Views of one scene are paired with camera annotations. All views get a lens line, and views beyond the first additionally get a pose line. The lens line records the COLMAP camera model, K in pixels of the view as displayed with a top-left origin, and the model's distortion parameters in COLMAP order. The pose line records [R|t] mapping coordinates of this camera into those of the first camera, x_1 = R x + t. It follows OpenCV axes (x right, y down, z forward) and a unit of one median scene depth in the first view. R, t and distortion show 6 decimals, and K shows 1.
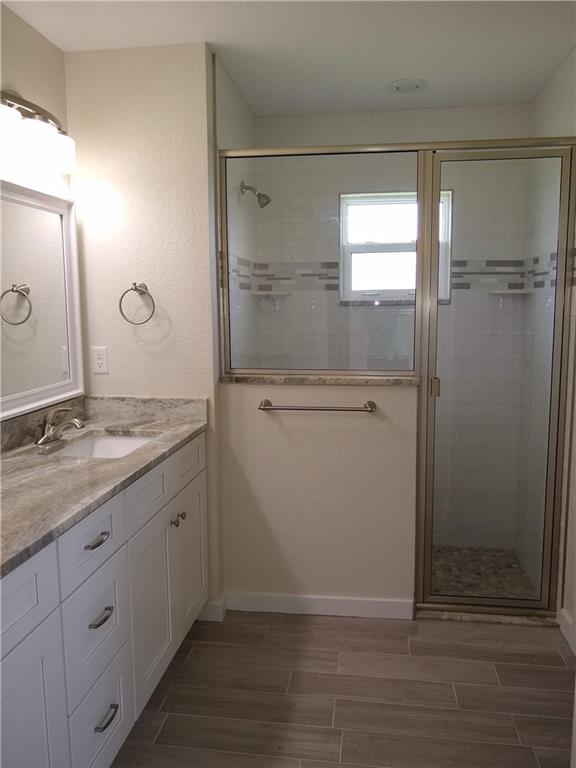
lens RADIAL K [[590.9, 0, 288.0], [0, 590.9, 384.0], [0, 0, 1]] dist [0.004194, -0.001897]
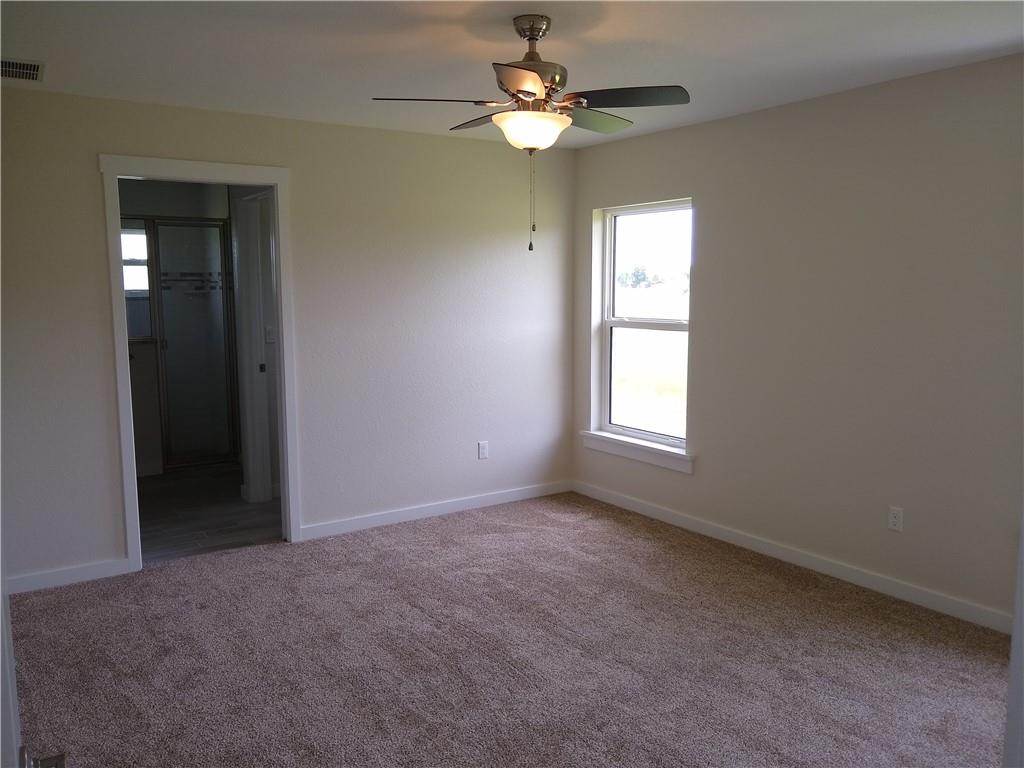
lens RADIAL K [[787.9, 0, 513.6], [0, 787.9, 402.0], [0, 0, 1]] dist [0.004194, -0.001897]
pose [[0.724431, -0.085306, 0.684048, -0.531277], [0.095256, 0.995182, 0.023228, 0.189400], [-0.682734, 0.048333, 0.729067, -1.232381]]
